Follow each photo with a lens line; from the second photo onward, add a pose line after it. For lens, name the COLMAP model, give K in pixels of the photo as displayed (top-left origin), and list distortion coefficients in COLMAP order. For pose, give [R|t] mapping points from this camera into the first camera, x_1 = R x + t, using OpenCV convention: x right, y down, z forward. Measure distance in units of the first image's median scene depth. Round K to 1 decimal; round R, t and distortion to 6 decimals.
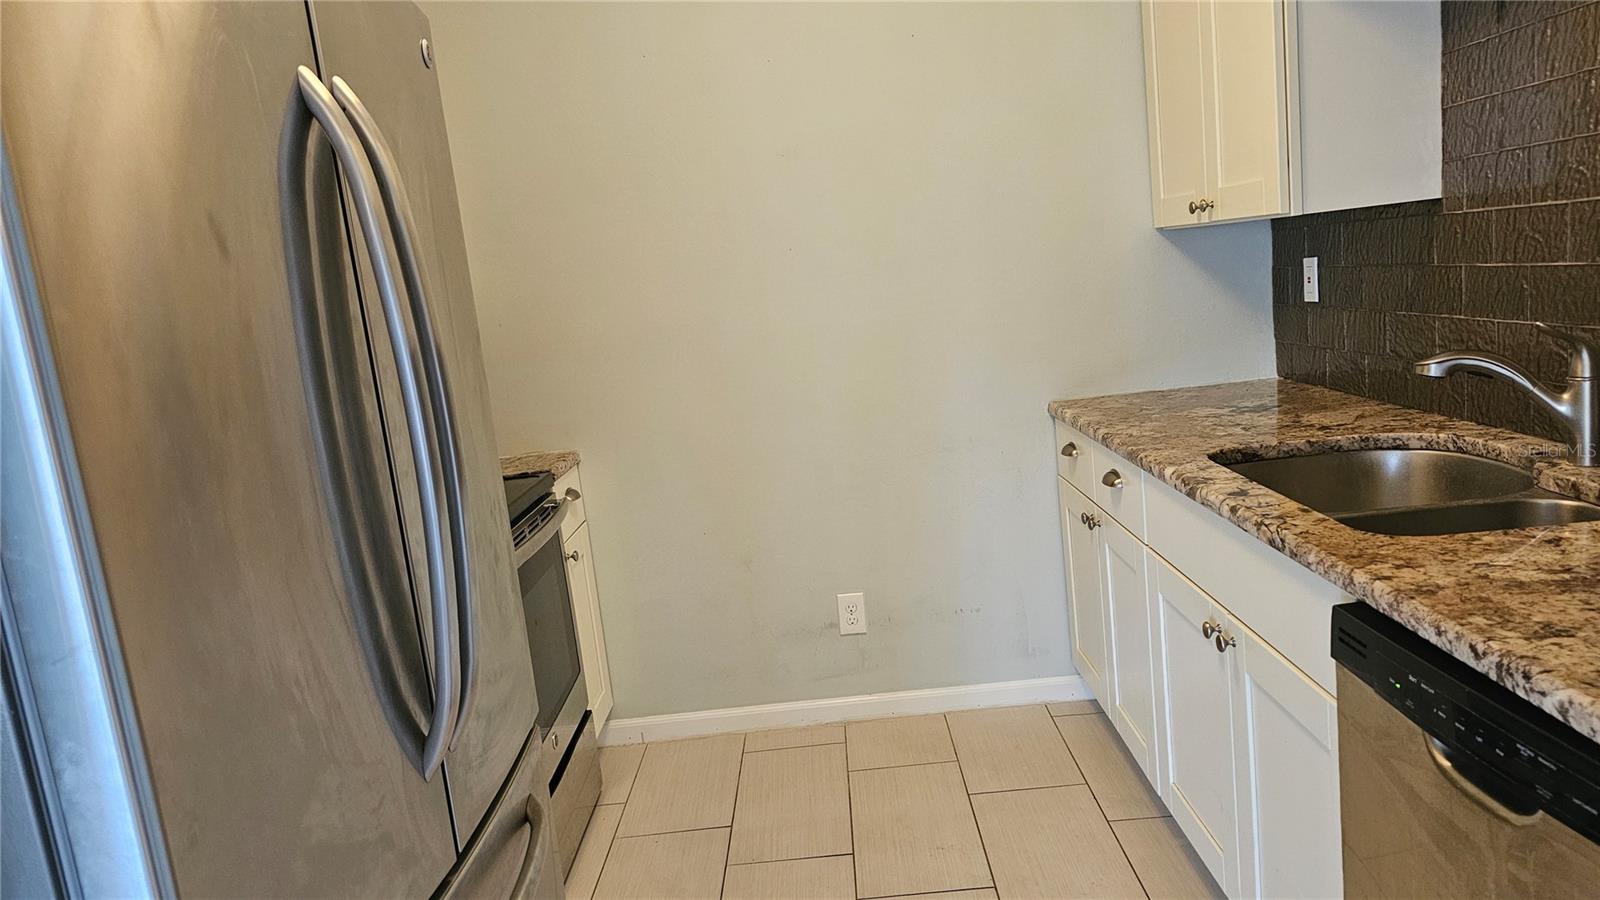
lens RADIAL K [[1108.2, 0, 786.5], [0, 1108.2, 464.9], [0, 0, 1]] dist [0.061432, -0.052751]
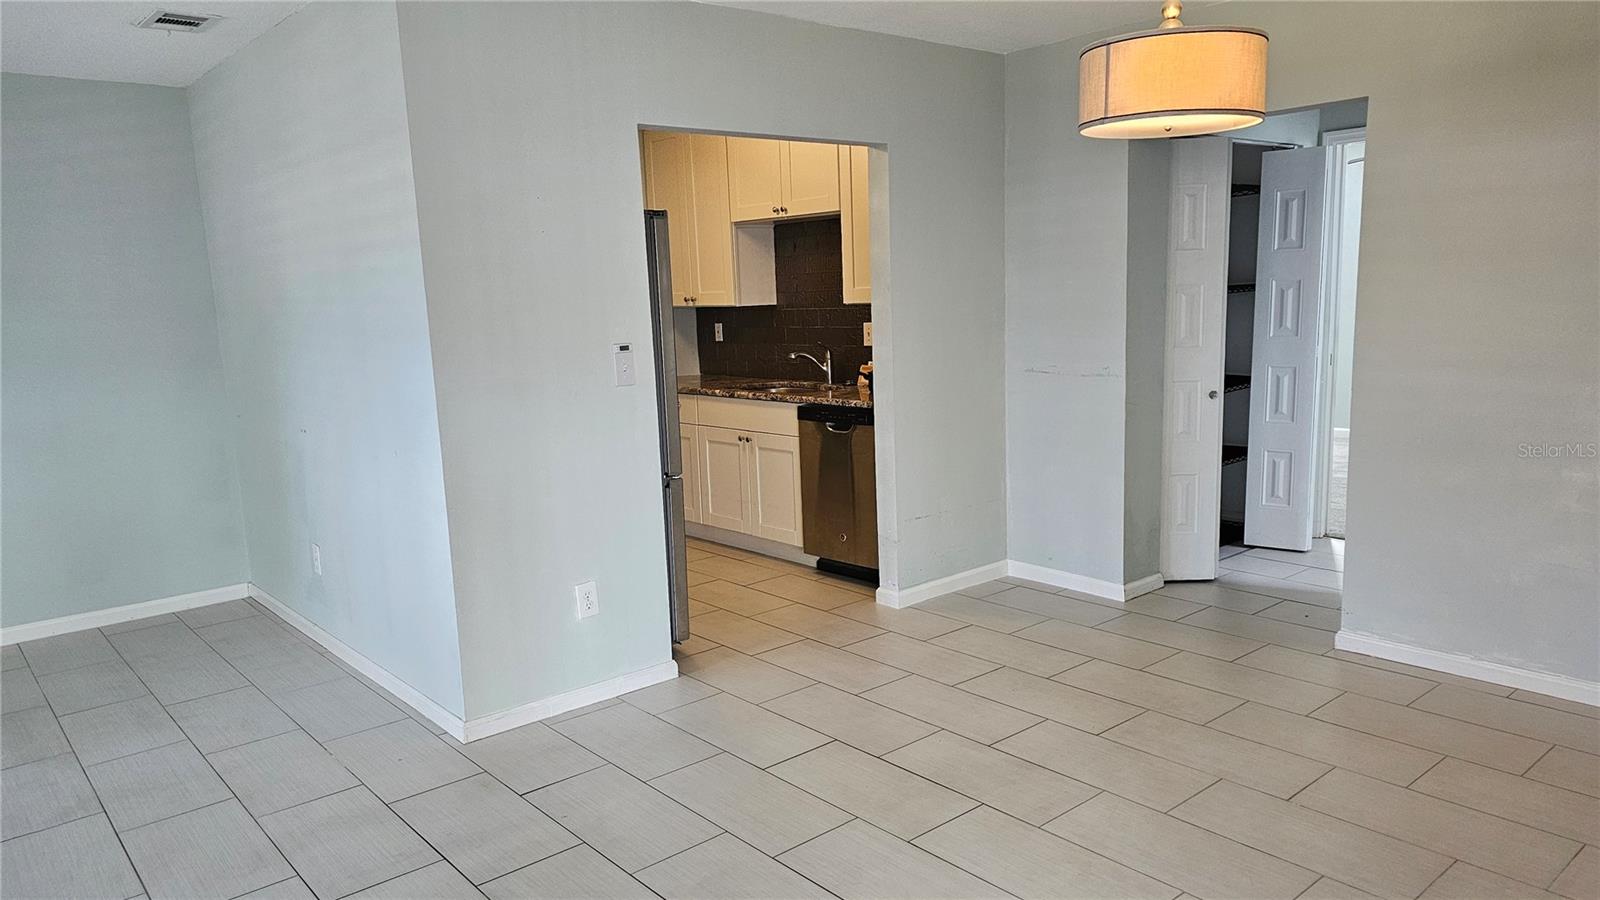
lens RADIAL K [[1108.2, 0, 804.3], [0, 1108.2, 456.5], [0, 0, 1]] dist [0.061432, -0.052751]
pose [[0.750266, -0.017180, 0.660913, -1.135327], [0.065415, 0.996686, -0.048351, 0.268063], [-0.657892, 0.079510, 0.748903, -1.048931]]
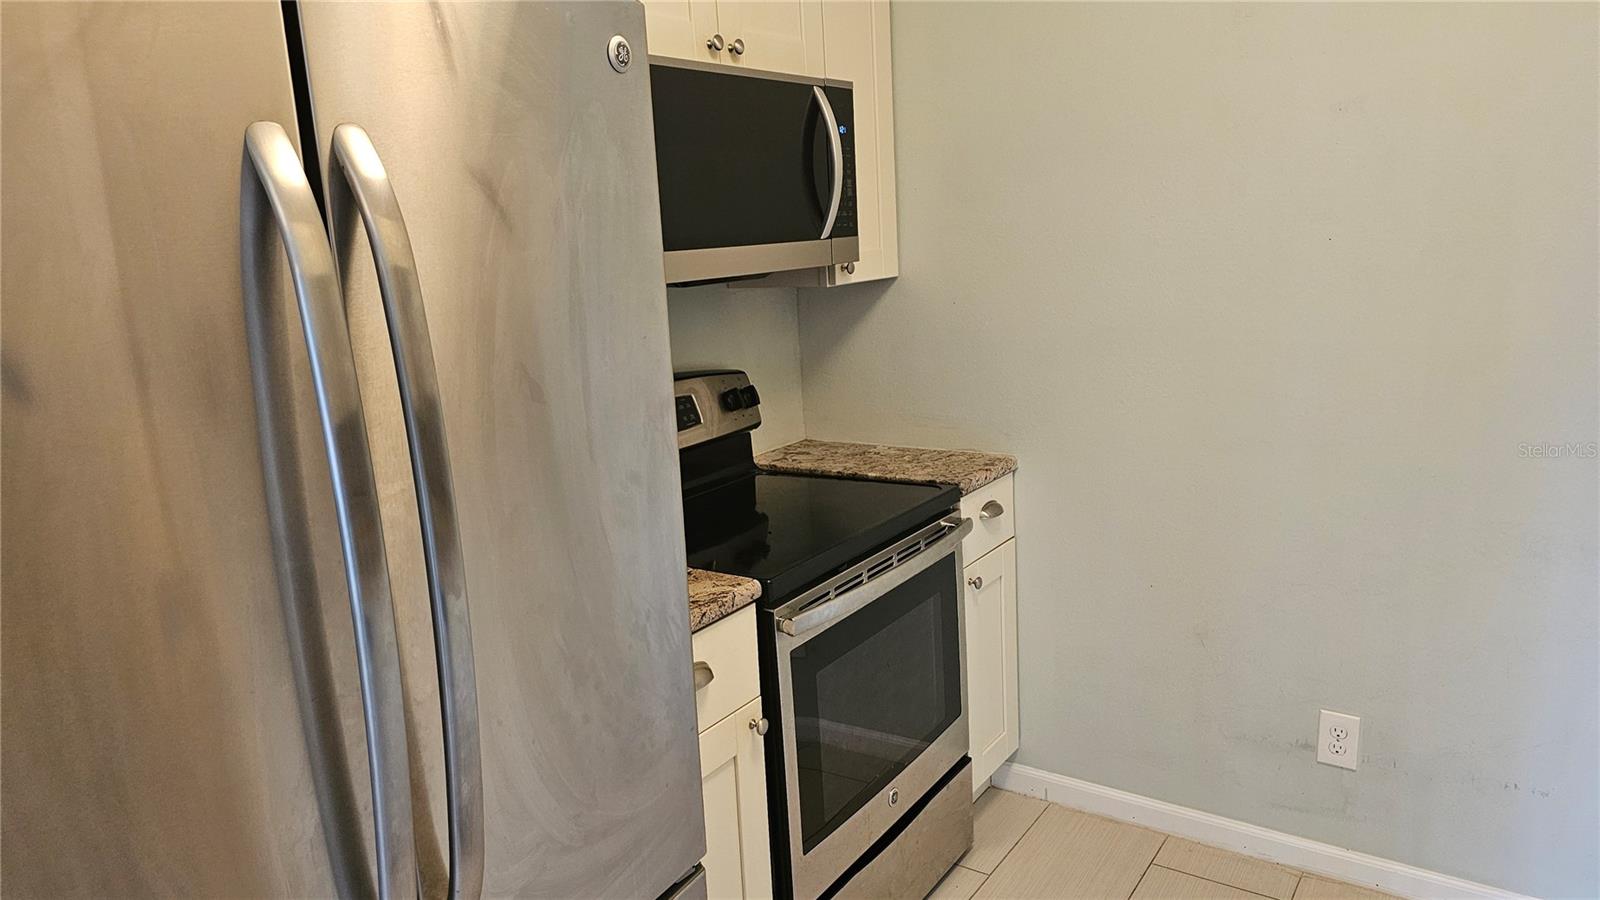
lens RADIAL K [[1108.2, 0, 778.5], [0, 1108.2, 452.6], [0, 0, 1]] dist [0.061432, -0.052751]
pose [[0.827285, 0.177161, -0.533117, 0.147933], [-0.127448, 0.983417, 0.129029, -0.130346], [0.547135, -0.038799, 0.836144, 0.235106]]
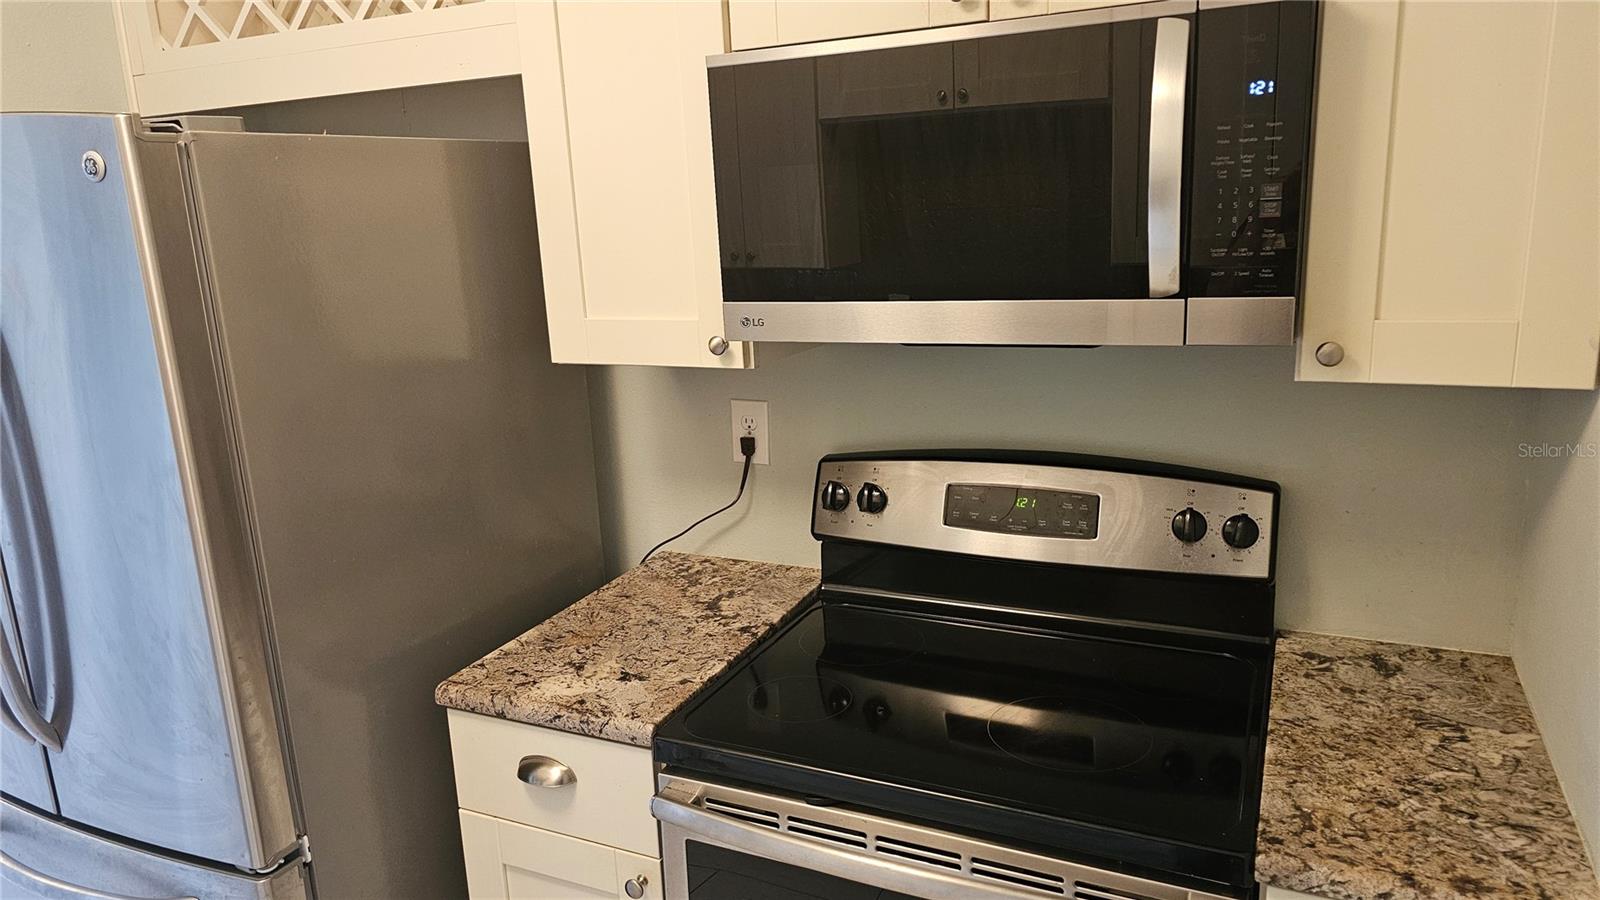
lens RADIAL K [[1108.2, 0, 795.9], [0, 1108.2, 442.4], [0, 0, 1]] dist [0.061432, -0.052751]
pose [[-0.419211, 0.336513, -0.843221, 0.175363], [-0.046843, 0.919517, 0.390249, -0.333691], [0.906680, 0.203096, -0.369708, 1.145828]]
